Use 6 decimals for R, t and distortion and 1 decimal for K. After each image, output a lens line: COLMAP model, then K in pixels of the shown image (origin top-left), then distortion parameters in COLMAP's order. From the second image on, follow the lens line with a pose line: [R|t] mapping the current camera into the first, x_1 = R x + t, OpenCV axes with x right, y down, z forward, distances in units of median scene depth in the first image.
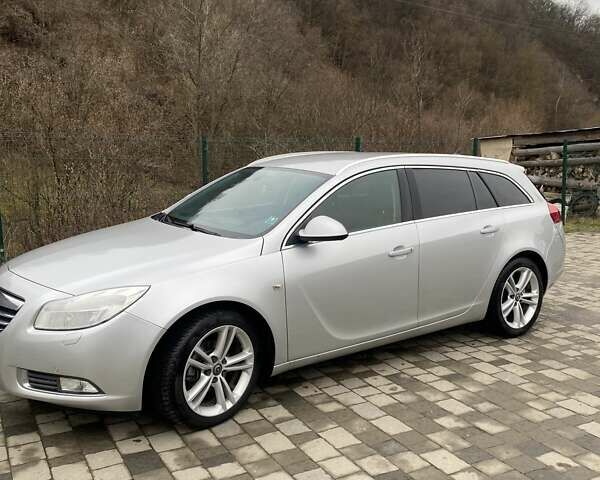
lens RADIAL K [[599.9, 0, 298.6], [0, 599.9, 241.1], [0, 0, 1]] dist [0.085442, -0.162389]
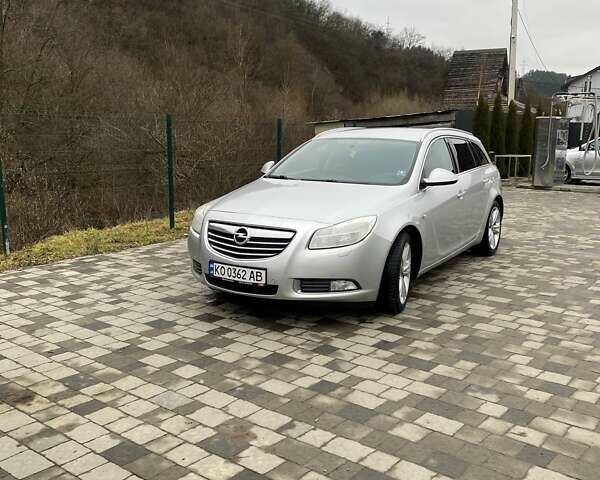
lens RADIAL K [[599.9, 0, 298.6], [0, 599.9, 241.1], [0, 0, 1]] dist [0.085442, -0.162389]
pose [[0.926540, -0.064618, 0.370604, -0.899054], [0.055747, 0.997845, 0.034610, 0.071214], [-0.372042, -0.011408, 0.928146, -0.258922]]
